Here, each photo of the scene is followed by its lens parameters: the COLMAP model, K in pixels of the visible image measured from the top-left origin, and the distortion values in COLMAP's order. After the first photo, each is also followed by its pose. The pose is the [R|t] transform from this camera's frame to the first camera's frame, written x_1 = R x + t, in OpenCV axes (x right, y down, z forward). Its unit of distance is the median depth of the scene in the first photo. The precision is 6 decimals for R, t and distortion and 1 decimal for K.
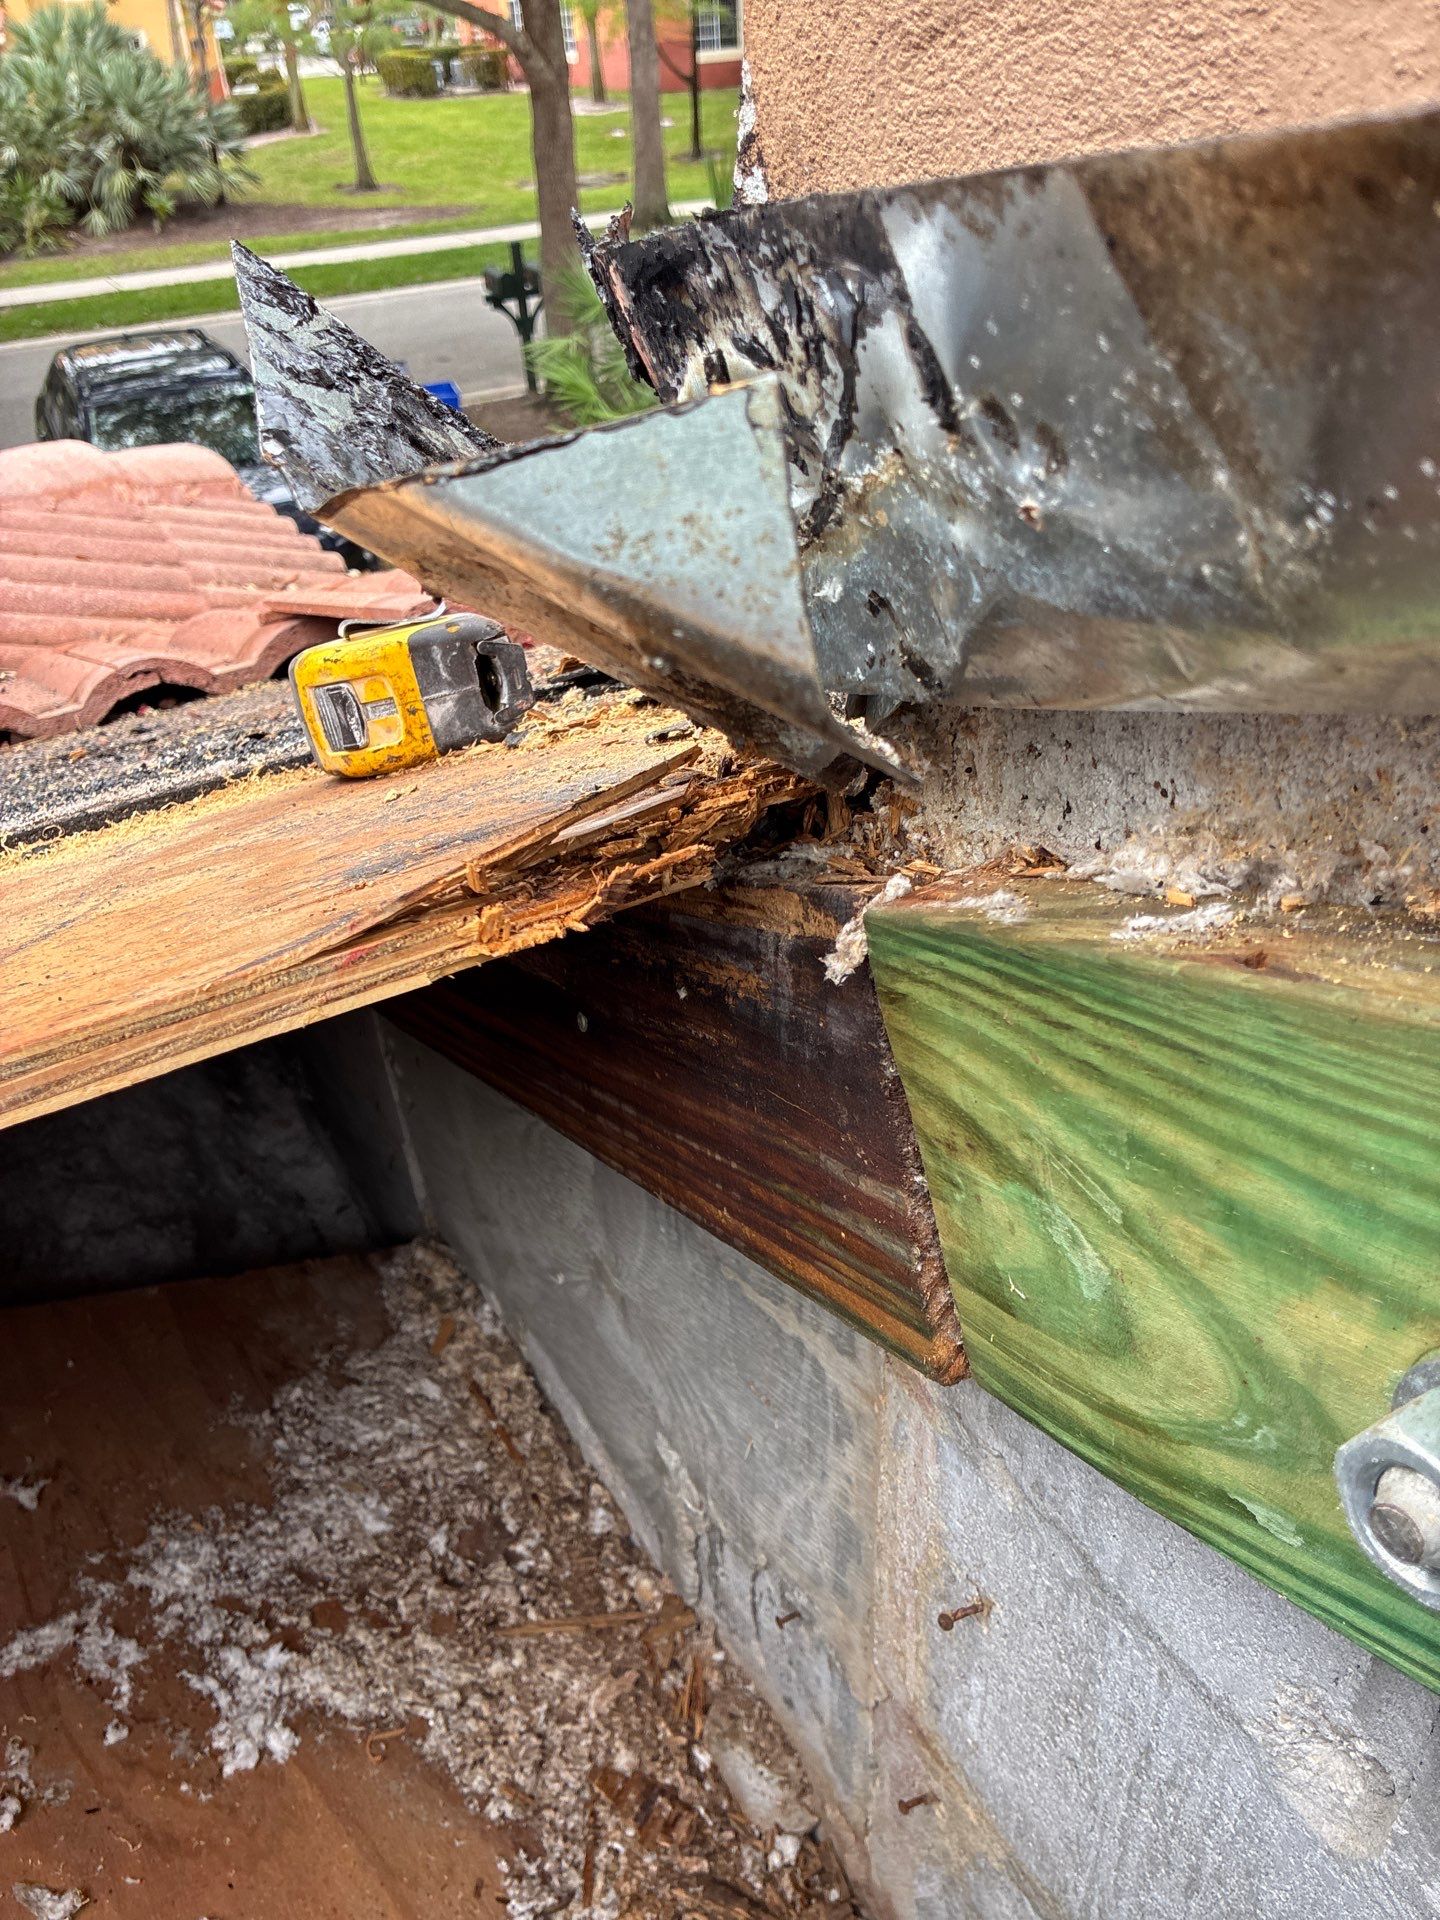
lens RADIAL K [[1448.1, 0, 739.2], [0, 1448.1, 947.8], [0, 0, 1]] dist [0.054224, -0.068284]
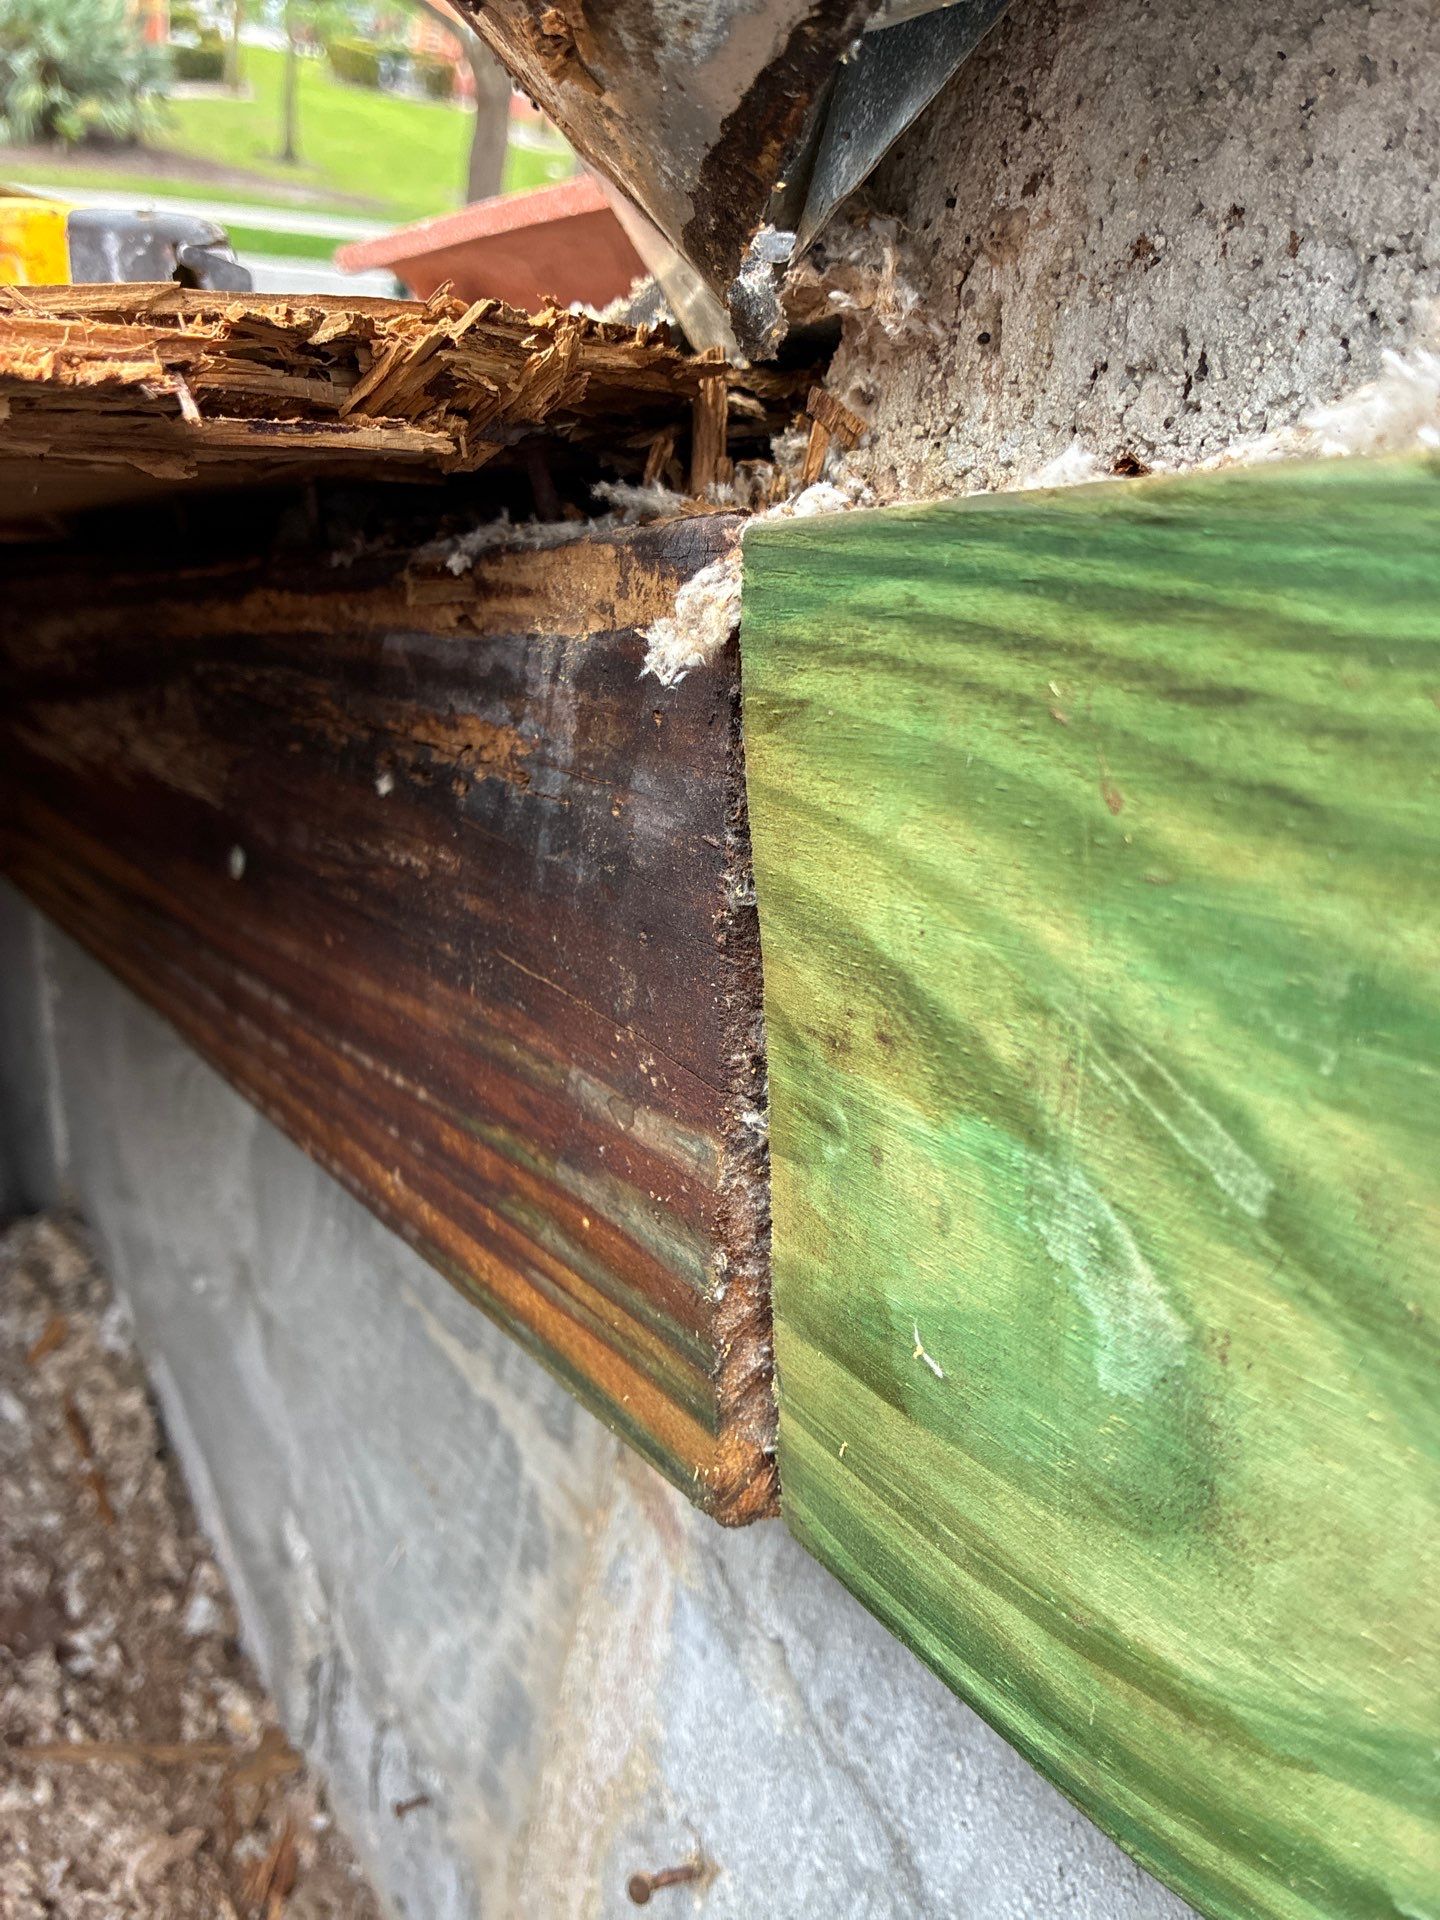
lens RADIAL K [[1448.1, 0, 736.2], [0, 1448.1, 966.7], [0, 0, 1]] dist [0.054224, -0.068284]
pose [[0.975891, 0.175439, 0.129840, 0.034464], [-0.170176, 0.984111, -0.050661, 0.107005], [-0.136665, 0.027344, 0.990240, 0.395663]]
